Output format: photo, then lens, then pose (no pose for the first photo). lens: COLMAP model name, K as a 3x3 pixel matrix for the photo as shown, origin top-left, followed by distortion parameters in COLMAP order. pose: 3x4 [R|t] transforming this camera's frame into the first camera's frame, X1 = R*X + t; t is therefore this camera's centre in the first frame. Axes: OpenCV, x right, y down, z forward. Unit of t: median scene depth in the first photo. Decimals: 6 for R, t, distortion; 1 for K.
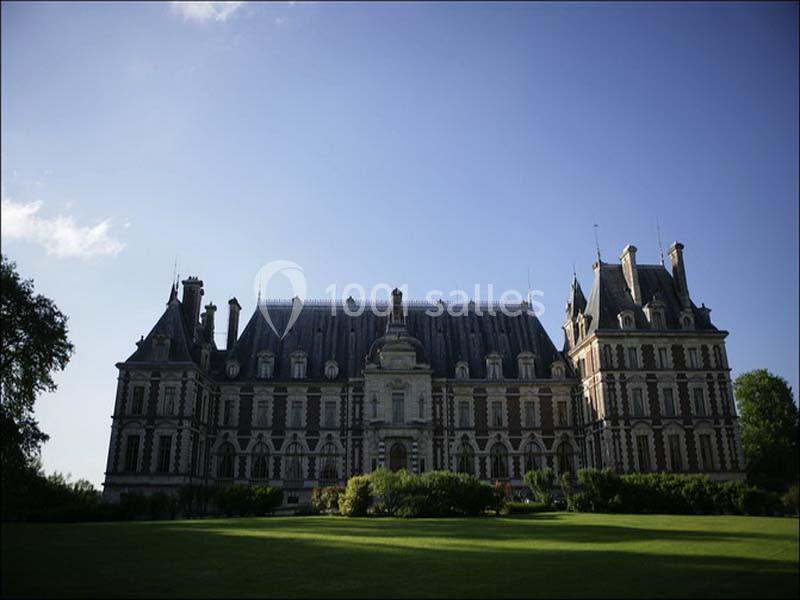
lens RADIAL K [[635.0, 0, 400.0], [0, 635.0, 300.0], [0, 0, 1]] dist [-0.075181, 0.000103]
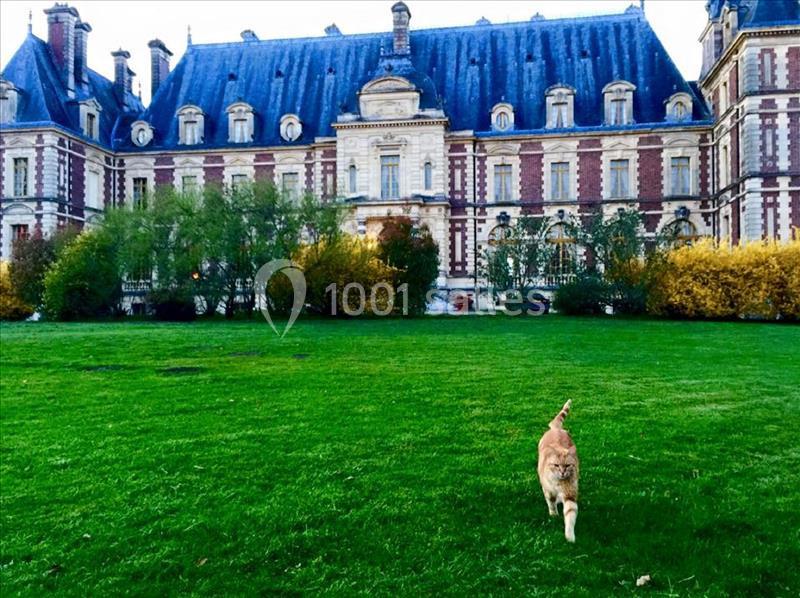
lens RADIAL K [[618.0, 0, 400.0], [0, 618.0, 299.0], [0, 0, 1]] dist [0.033851, -0.004768]
pose [[0.946034, -0.012865, -0.323811, 0.217786], [0.103356, 0.959007, 0.263860, 0.118080], [0.307143, -0.283089, 0.908583, 0.343743]]
